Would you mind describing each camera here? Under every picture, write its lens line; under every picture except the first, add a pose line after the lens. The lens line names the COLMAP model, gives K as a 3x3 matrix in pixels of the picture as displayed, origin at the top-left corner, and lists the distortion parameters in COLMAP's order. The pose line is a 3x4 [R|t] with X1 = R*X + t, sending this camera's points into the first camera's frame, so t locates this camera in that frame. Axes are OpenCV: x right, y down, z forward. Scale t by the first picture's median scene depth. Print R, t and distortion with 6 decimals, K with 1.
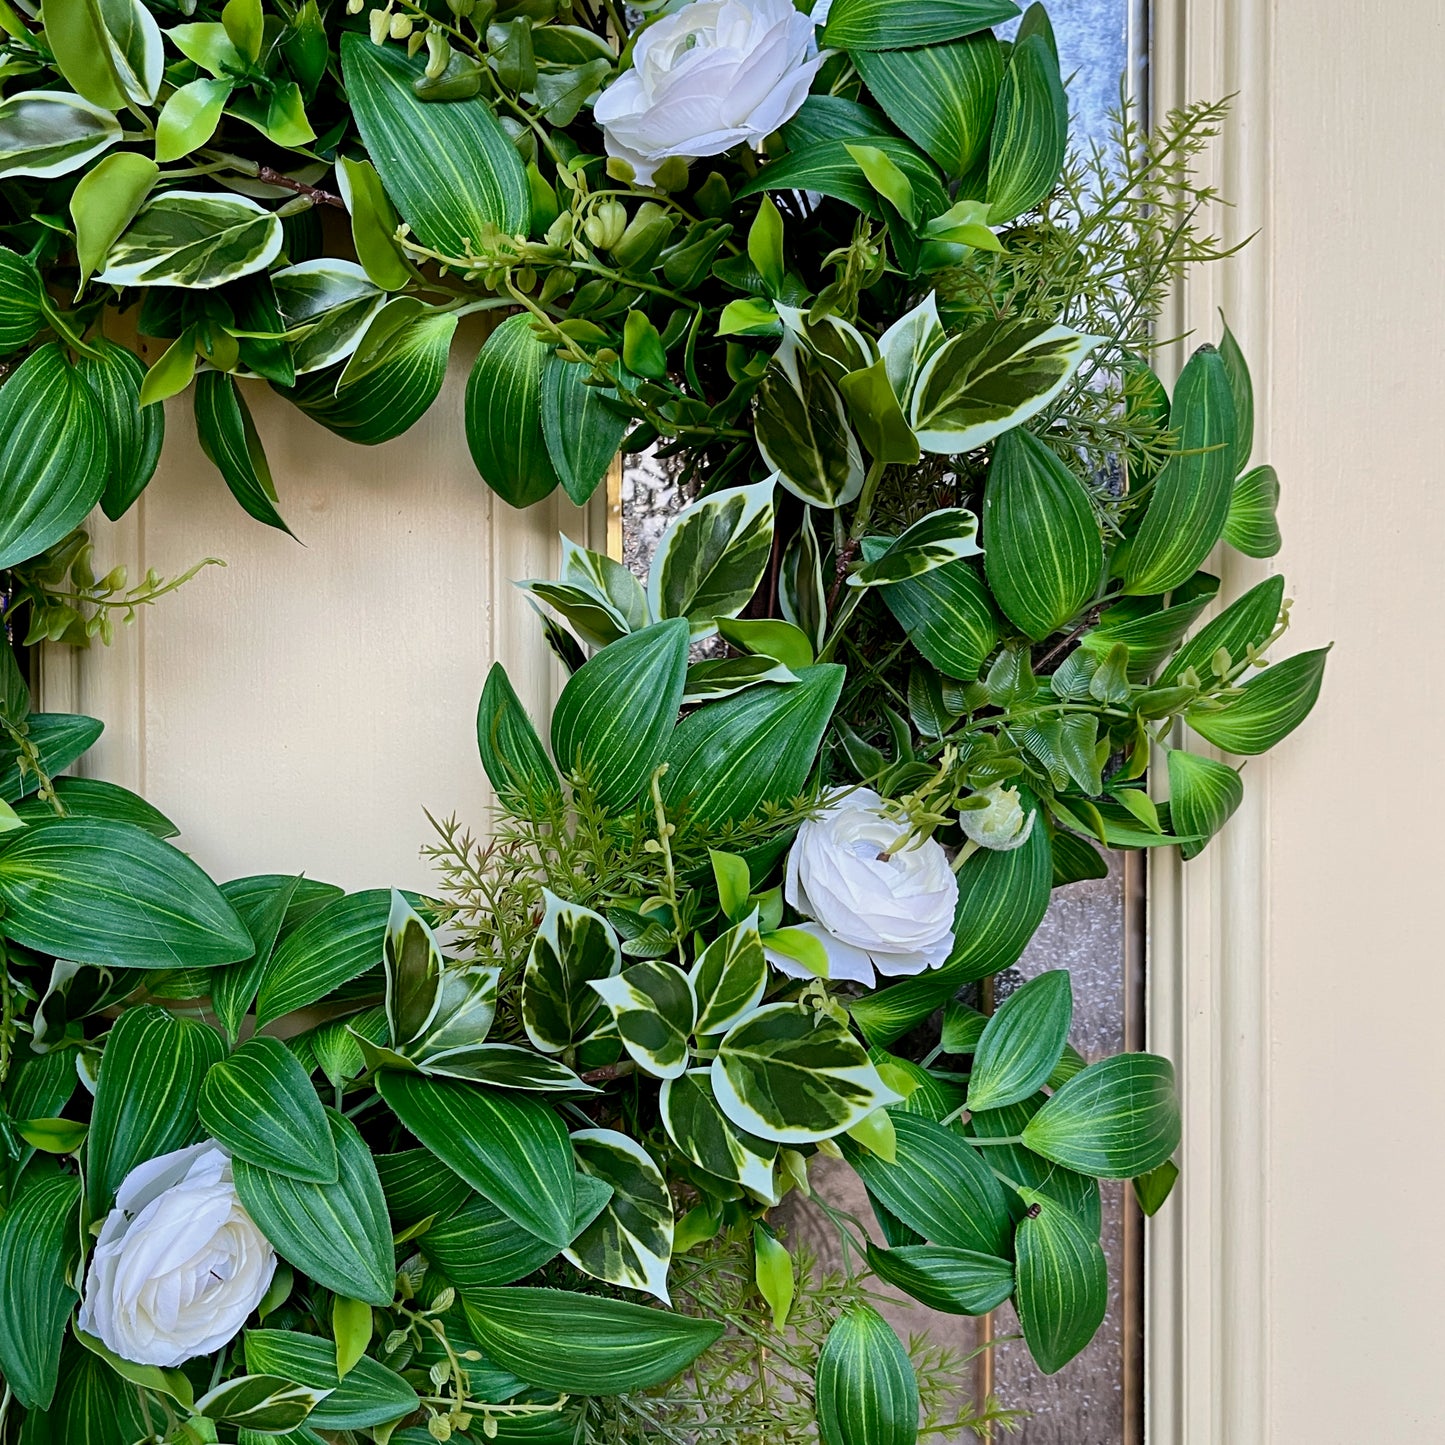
lens RADIAL K [[1516.7, 0, 722.6], [0, 1516.7, 527.4], [0, 0, 1]] dist [0.040901, -0.034183]
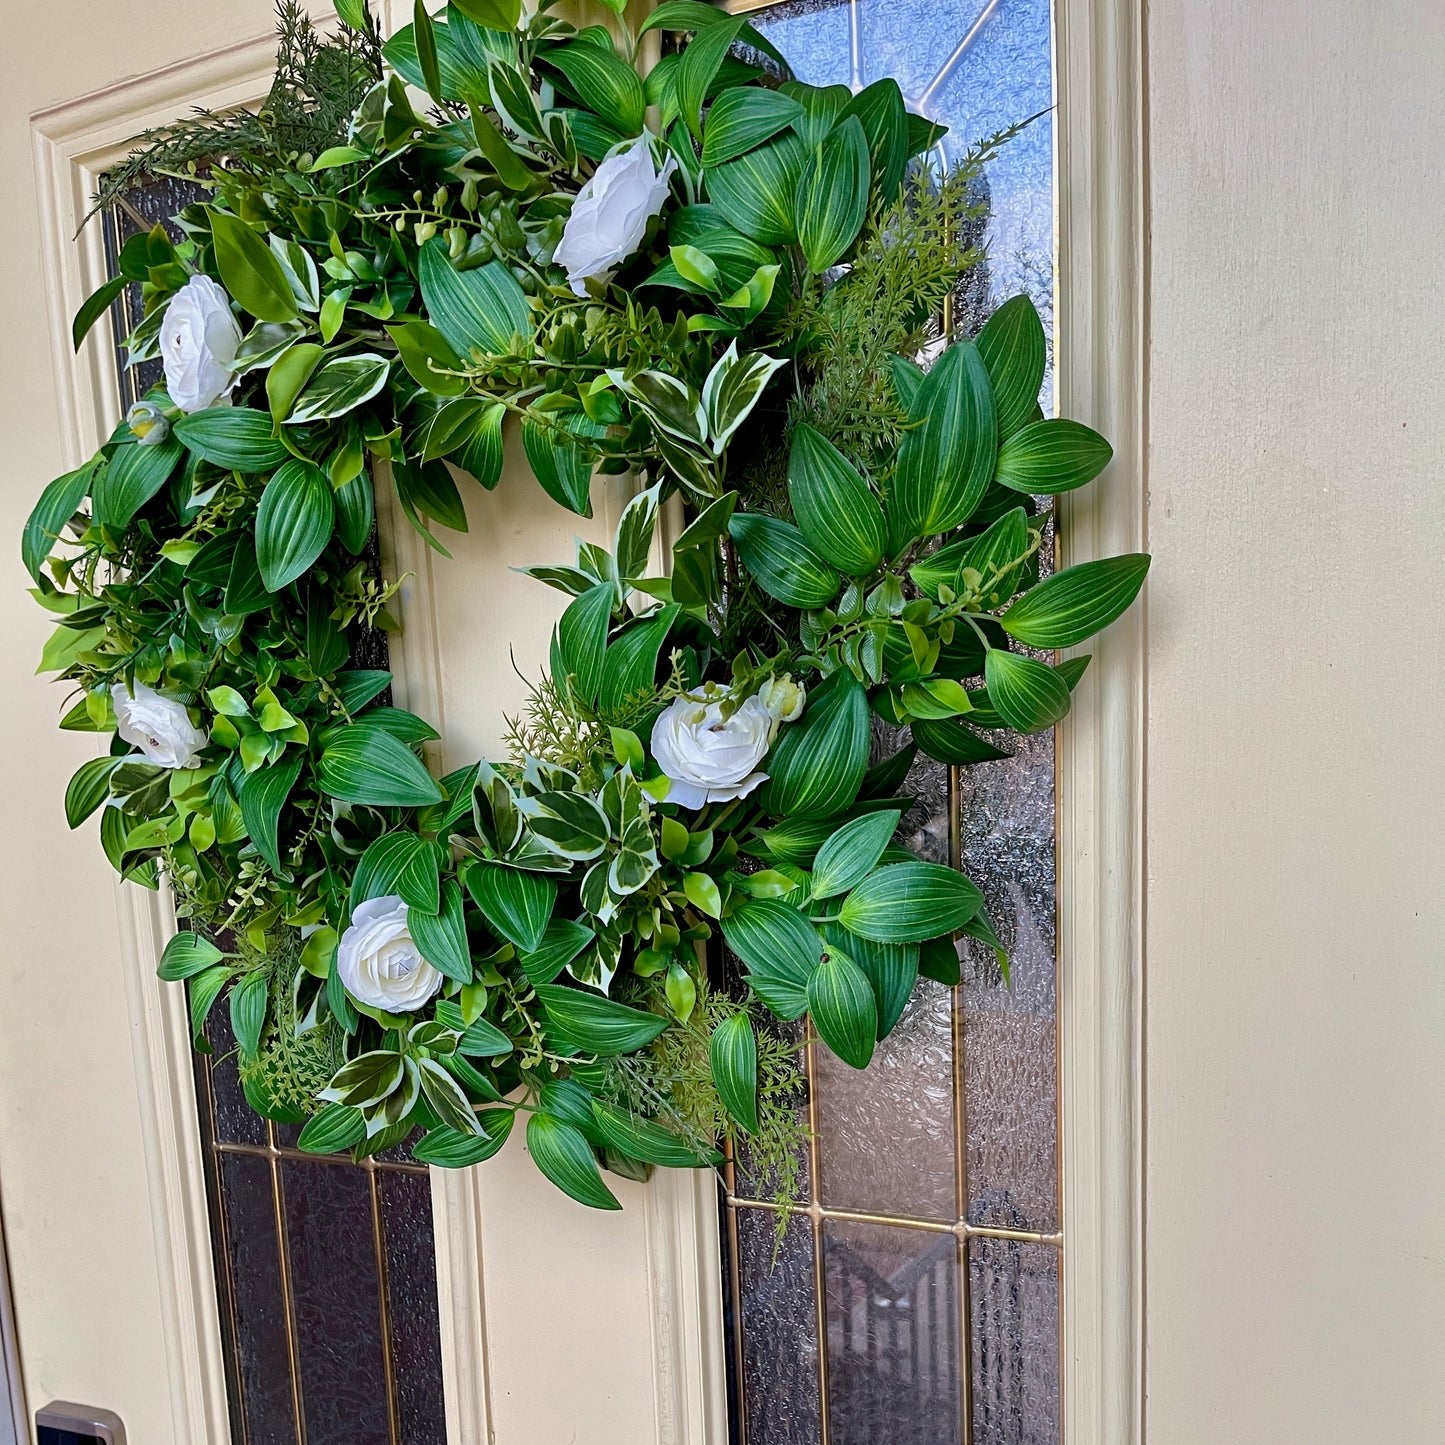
lens RADIAL K [[1504.8, 0, 700.8], [0, 1504.8, 721.1], [0, 0, 1]] dist [0.043112, -0.035503]
pose [[0.844309, -0.039444, -0.534404, 0.873295], [0.104813, 0.990180, 0.092512, 0.067334], [0.525507, -0.134121, 0.840151, -0.262443]]
